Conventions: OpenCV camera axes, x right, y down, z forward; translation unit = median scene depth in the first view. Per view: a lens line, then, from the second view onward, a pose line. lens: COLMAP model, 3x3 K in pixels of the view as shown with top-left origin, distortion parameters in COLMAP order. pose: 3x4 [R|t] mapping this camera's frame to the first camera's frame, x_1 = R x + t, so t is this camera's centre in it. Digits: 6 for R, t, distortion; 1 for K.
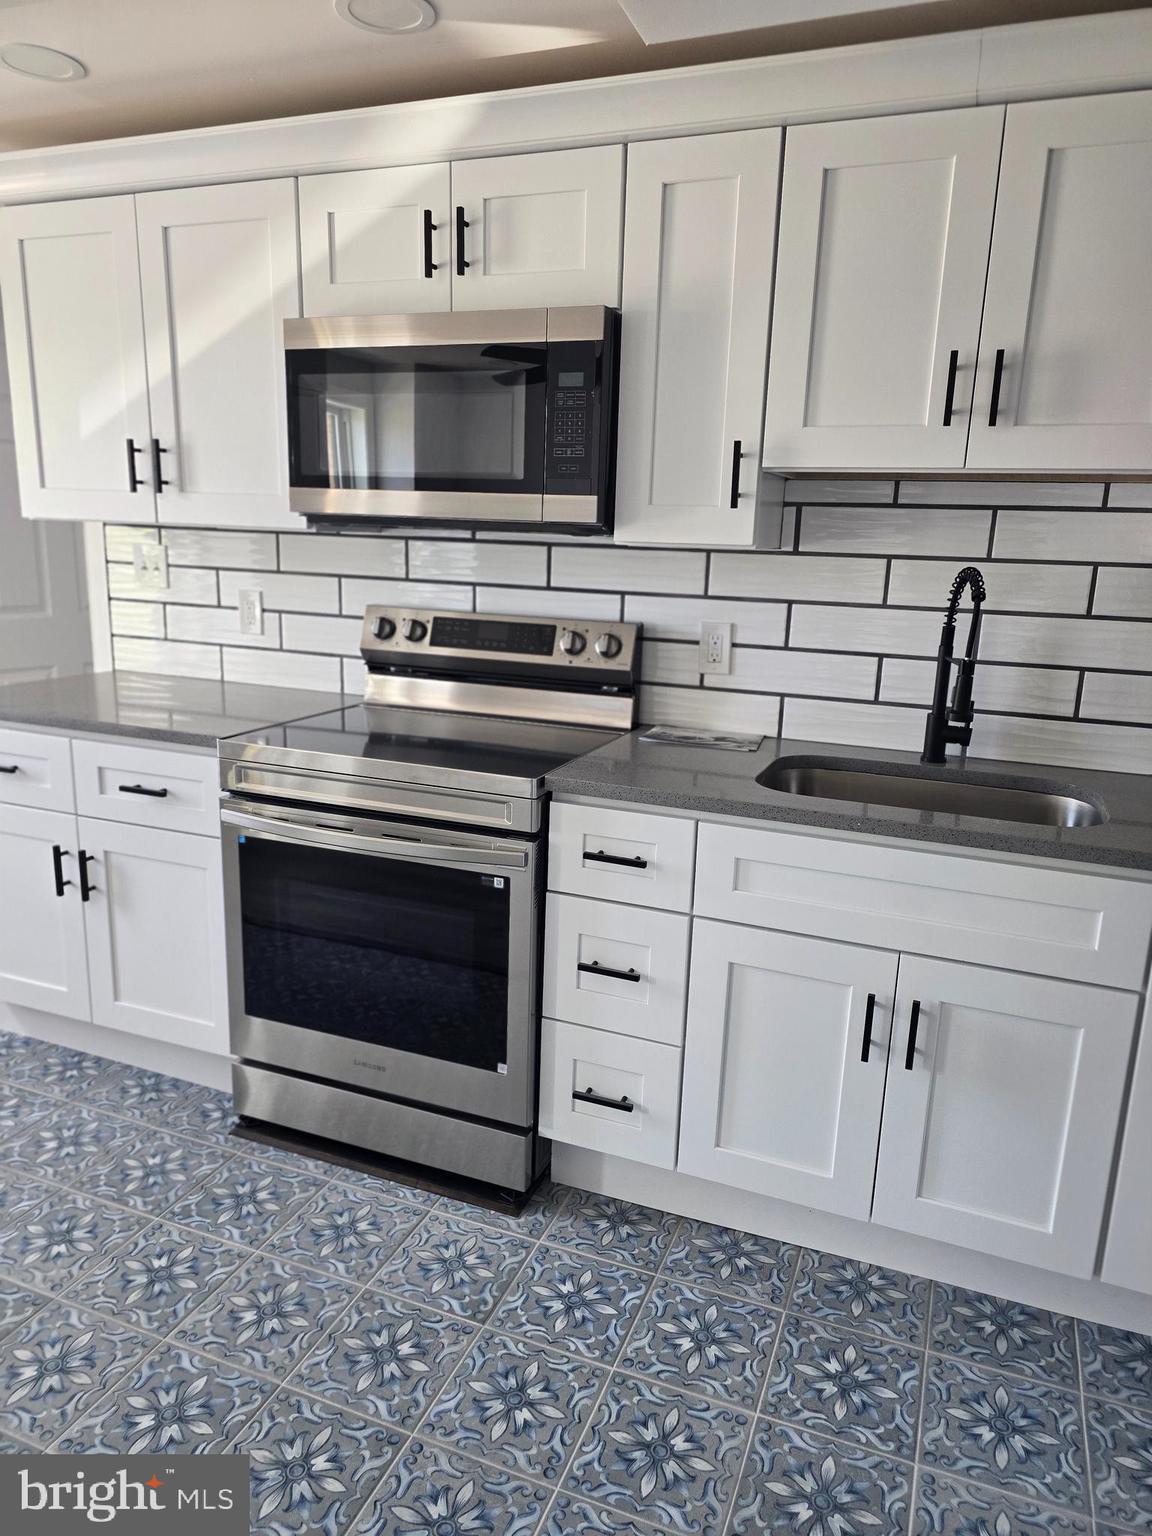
lens RADIAL K [[1040.2, 0, 578.1], [0, 1040.2, 763.8], [0, 0, 1]] dist [0.041517, -0.036350]
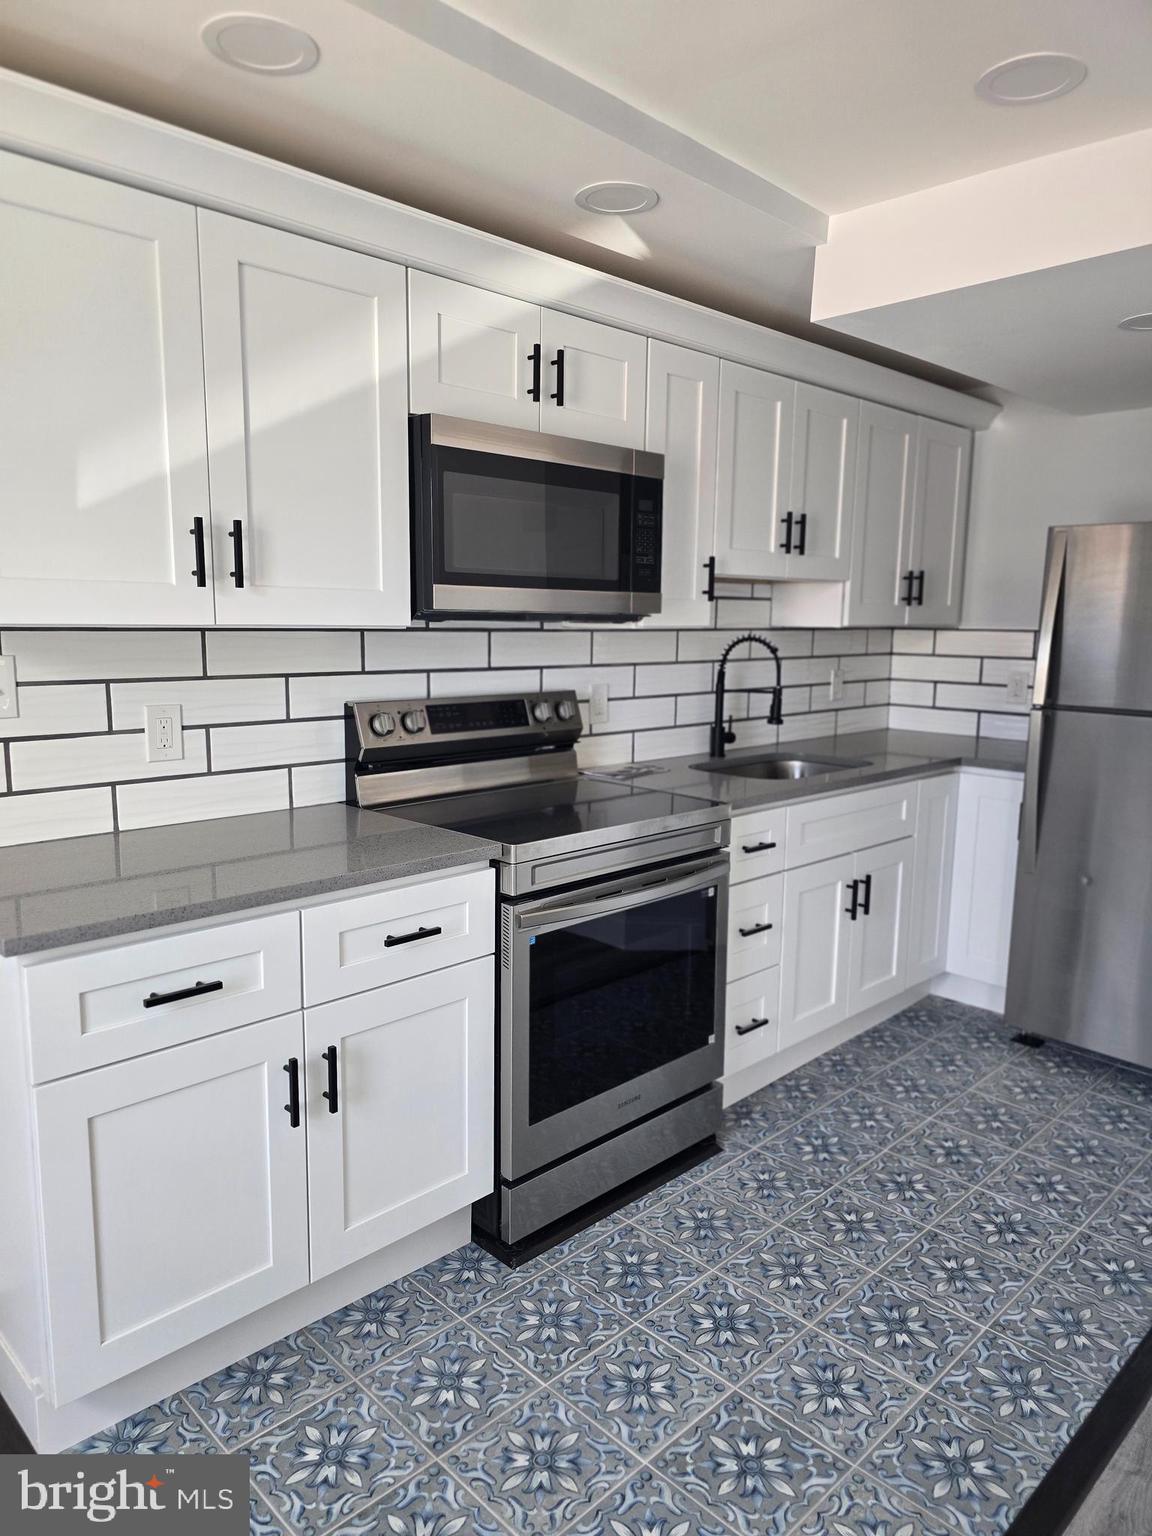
lens RADIAL K [[1040.2, 0, 574.7], [0, 1040.2, 771.2], [0, 0, 1]] dist [0.041517, -0.036350]
pose [[0.404985, -0.162334, 0.899797, -1.148530], [0.202745, 0.975557, 0.084749, -0.156506], [-0.891561, 0.148107, 0.427999, 0.519137]]
